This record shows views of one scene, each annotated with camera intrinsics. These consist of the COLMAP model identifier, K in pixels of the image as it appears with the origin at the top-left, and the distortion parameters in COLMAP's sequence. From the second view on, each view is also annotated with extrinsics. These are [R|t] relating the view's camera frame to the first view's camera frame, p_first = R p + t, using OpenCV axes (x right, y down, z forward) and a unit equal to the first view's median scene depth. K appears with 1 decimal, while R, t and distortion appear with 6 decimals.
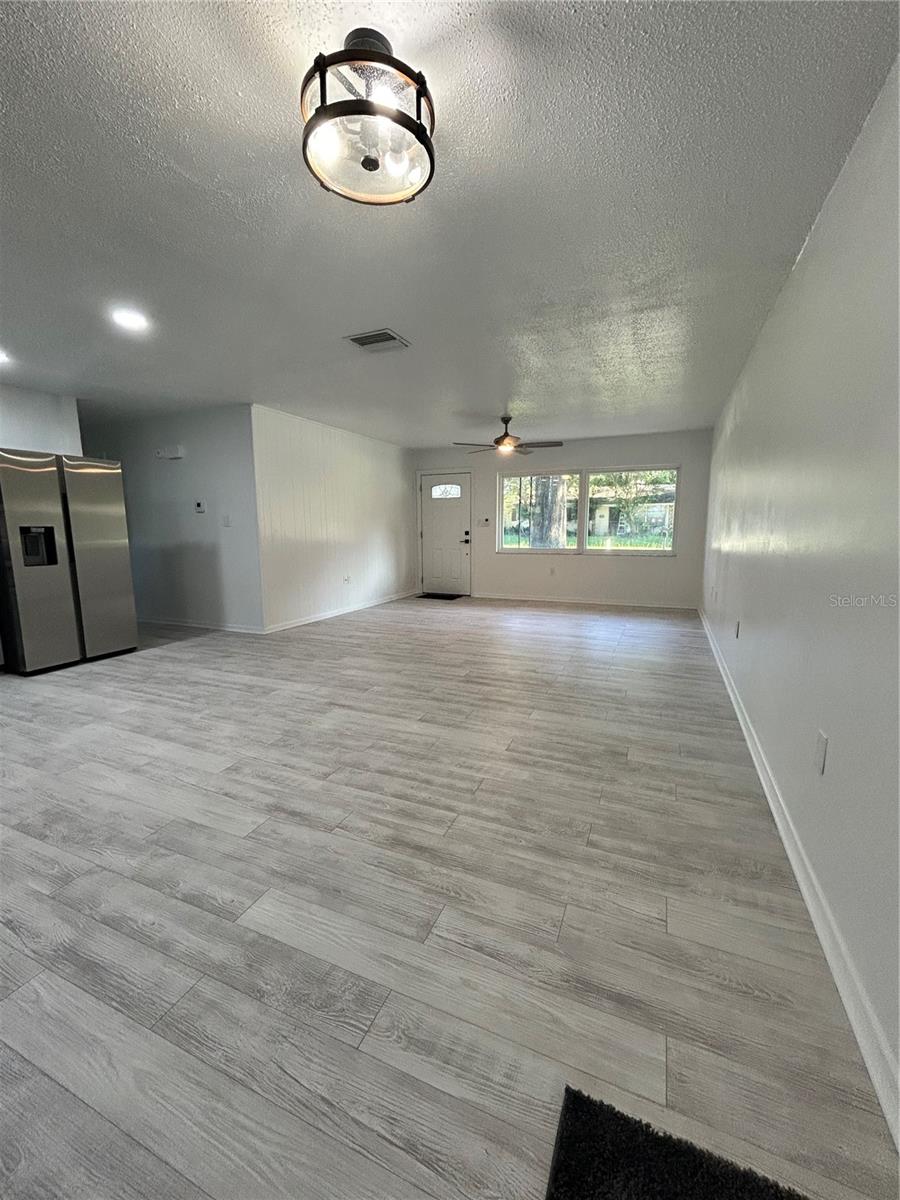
lens RADIAL K [[486.2, 0, 450.0], [0, 486.2, 600.0], [0, 0, 1]] dist [-0.001578, 0.000255]
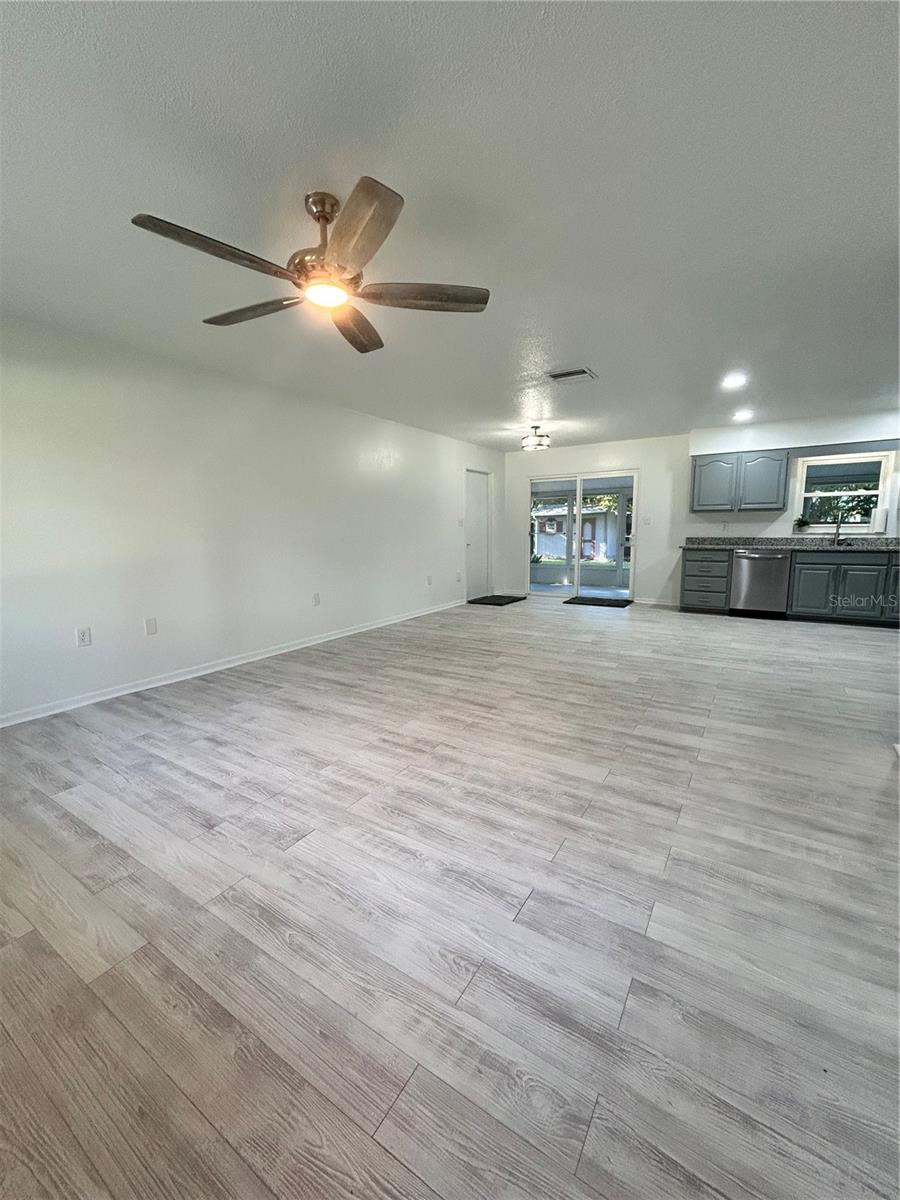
lens RADIAL K [[486.2, 0, 450.0], [0, 486.2, 600.0], [0, 0, 1]] dist [-0.001578, 0.000255]
pose [[-0.987302, -0.009199, 0.158588, -0.036702], [0.038704, 0.954309, 0.296305, -0.343819], [-0.154068, 0.298681, -0.941835, 2.252149]]
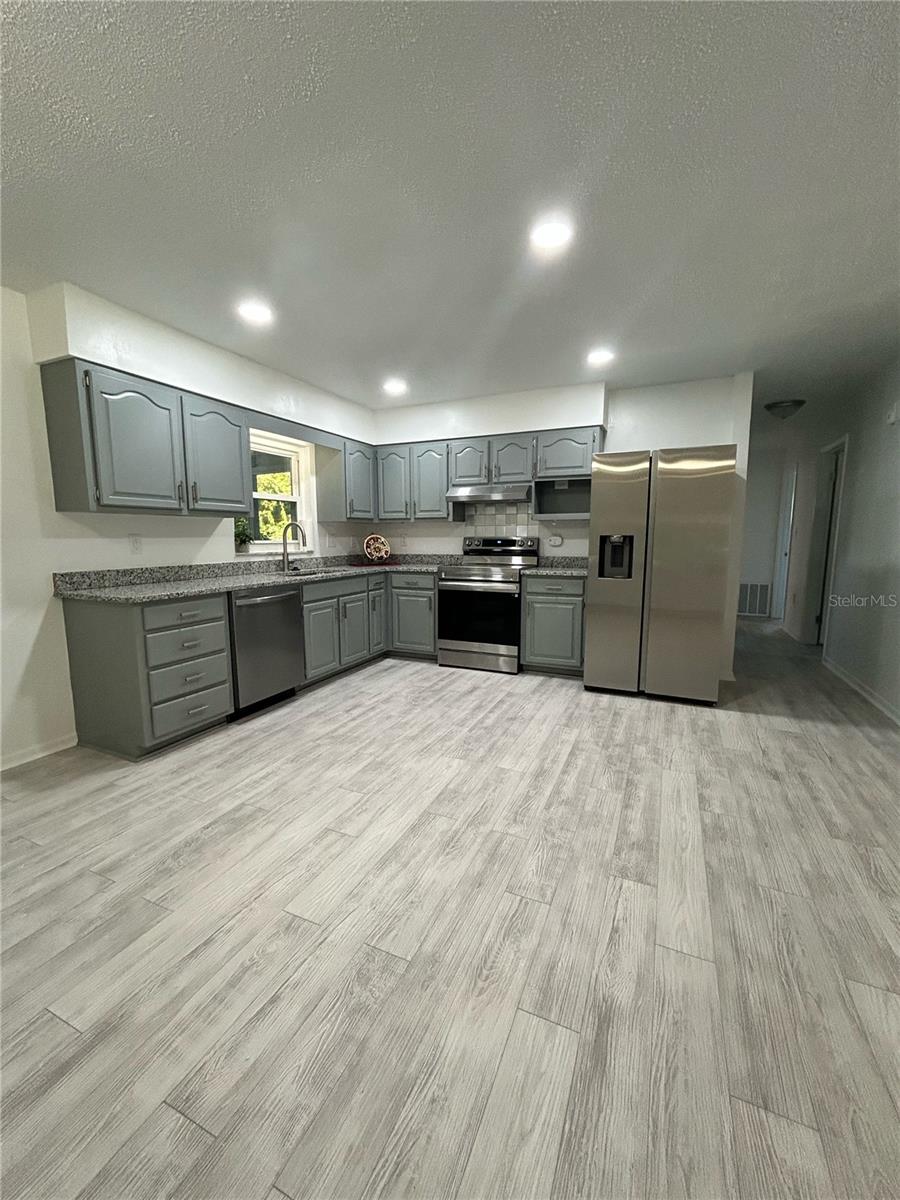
lens RADIAL K [[486.2, 0, 450.0], [0, 486.2, 600.0], [0, 0, 1]] dist [-0.001578, 0.000255]
pose [[-0.016947, 0.135376, -0.990649, 0.075226], [-0.151599, 0.978989, 0.136376, -0.120585], [0.988297, 0.152492, 0.003932, 0.775398]]
